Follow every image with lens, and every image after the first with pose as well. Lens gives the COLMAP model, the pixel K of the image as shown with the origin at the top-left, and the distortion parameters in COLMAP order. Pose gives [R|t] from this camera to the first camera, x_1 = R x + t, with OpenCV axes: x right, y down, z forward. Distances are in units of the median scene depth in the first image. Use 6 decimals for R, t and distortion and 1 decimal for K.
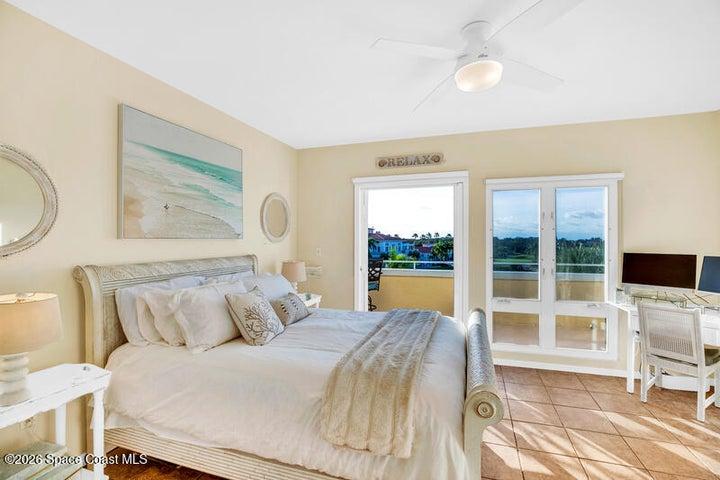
lens RADIAL K [[331.7, 0, 355.4], [0, 331.7, 241.5], [0, 0, 1]] dist [-0.041970, 0.011468]
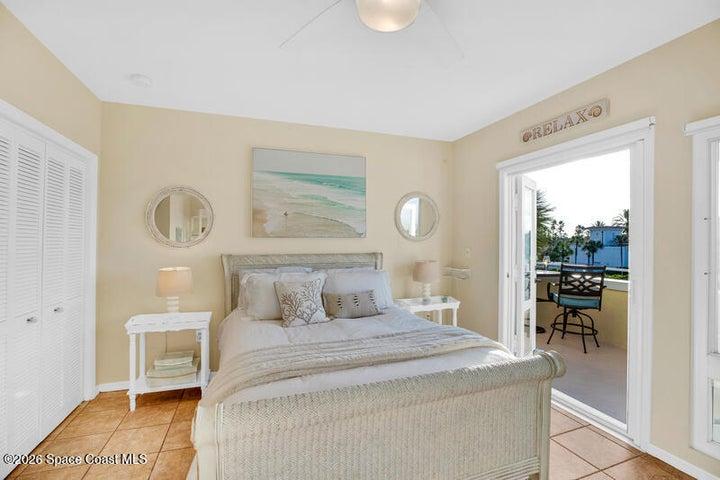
lens RADIAL K [[331.7, 0, 374.2], [0, 331.7, 239.0], [0, 0, 1]] dist [-0.041970, 0.011468]
pose [[0.630445, -0.002628, -0.776229, 0.592148], [-0.004913, 0.999961, -0.007376, 0.004540], [0.776218, 0.008464, 0.630407, 0.352218]]
